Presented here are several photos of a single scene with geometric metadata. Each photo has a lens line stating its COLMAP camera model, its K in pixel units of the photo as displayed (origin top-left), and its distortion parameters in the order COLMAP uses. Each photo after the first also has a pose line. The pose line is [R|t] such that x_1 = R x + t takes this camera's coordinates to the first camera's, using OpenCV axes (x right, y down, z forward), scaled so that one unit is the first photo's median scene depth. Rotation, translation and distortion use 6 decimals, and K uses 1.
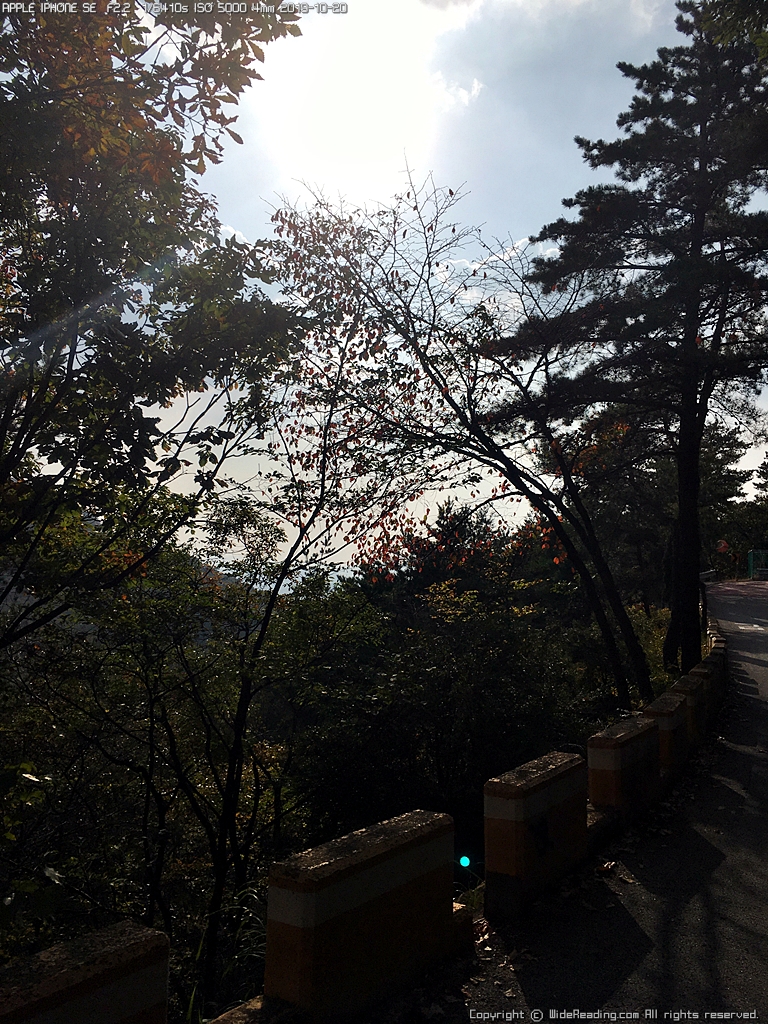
lens RADIAL K [[860.2, 0, 383.6], [0, 860.2, 519.1], [0, 0, 1]] dist [0.016129, -0.028623]
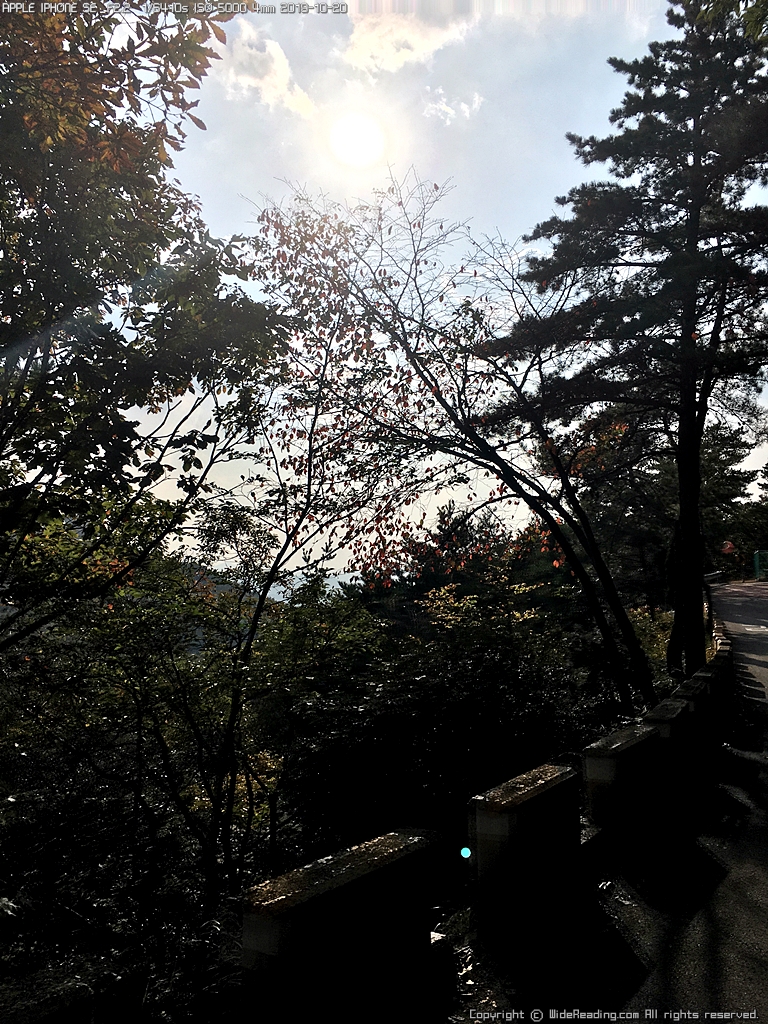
lens RADIAL K [[860.2, 0, 384.7], [0, 860.2, 511.9], [0, 0, 1]] dist [0.016129, -0.028623]
pose [[0.999907, -0.013033, -0.004008, 0.013308], [0.012971, 0.999802, -0.015096, 0.001789], [0.004204, 0.015043, 0.999878, 0.021669]]
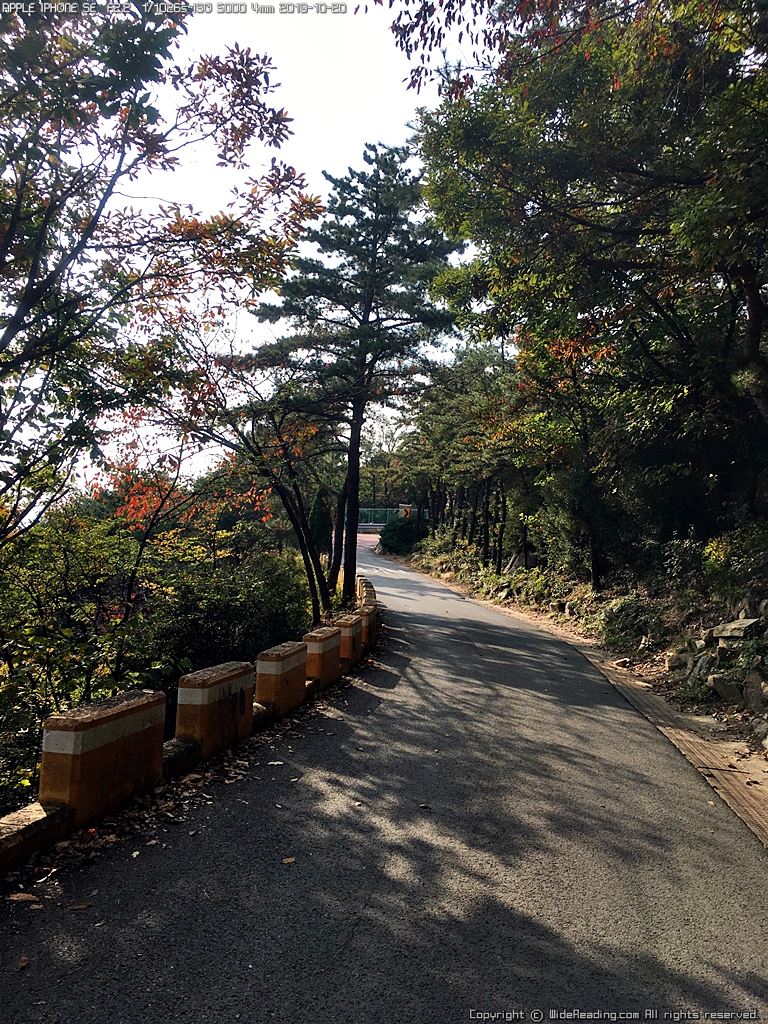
lens RADIAL K [[860.2, 0, 383.6], [0, 860.2, 508.3], [0, 0, 1]] dist [0.016129, -0.028623]
pose [[0.894790, 0.033736, 0.445212, -0.273226], [-0.055908, 0.997759, 0.036759, -0.032932], [-0.442974, -0.057783, 0.894671, -0.379898]]
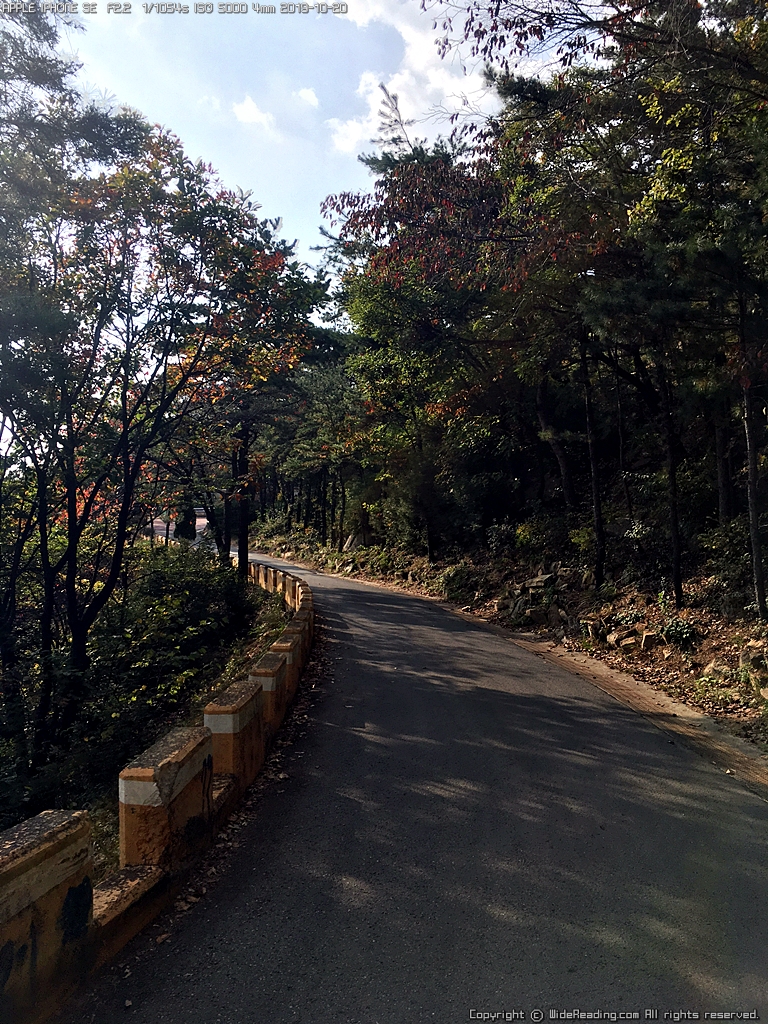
lens RADIAL K [[860.2, 0, 387.6], [0, 860.2, 515.1], [0, 0, 1]] dist [0.016129, -0.028623]
pose [[0.755553, -0.012674, 0.654964, -0.658824], [-0.036266, 0.997470, 0.061138, -0.082670], [-0.654082, -0.069946, 0.753182, -0.646708]]
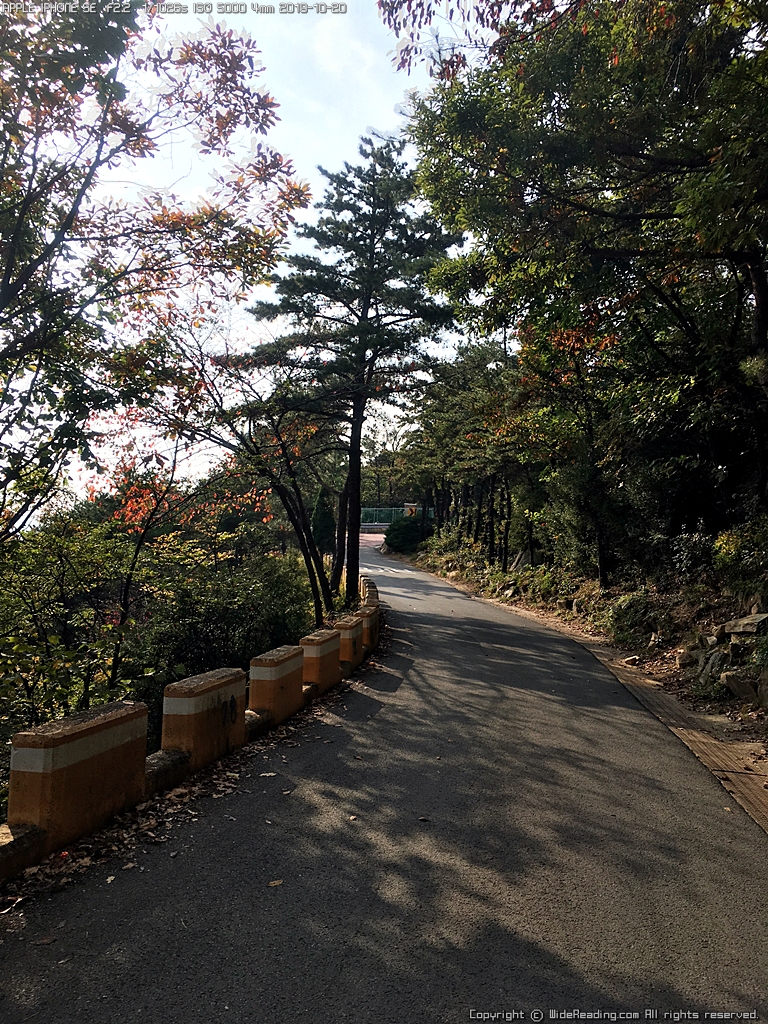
lens RADIAL K [[860.2, 0, 378.2], [0, 860.2, 510.2], [0, 0, 1]] dist [0.016129, -0.028623]
pose [[0.901151, 0.016760, 0.433182, -0.258371], [-0.037790, 0.998486, 0.039982, -0.031126], [-0.431856, -0.052399, 0.900419, -0.364052]]
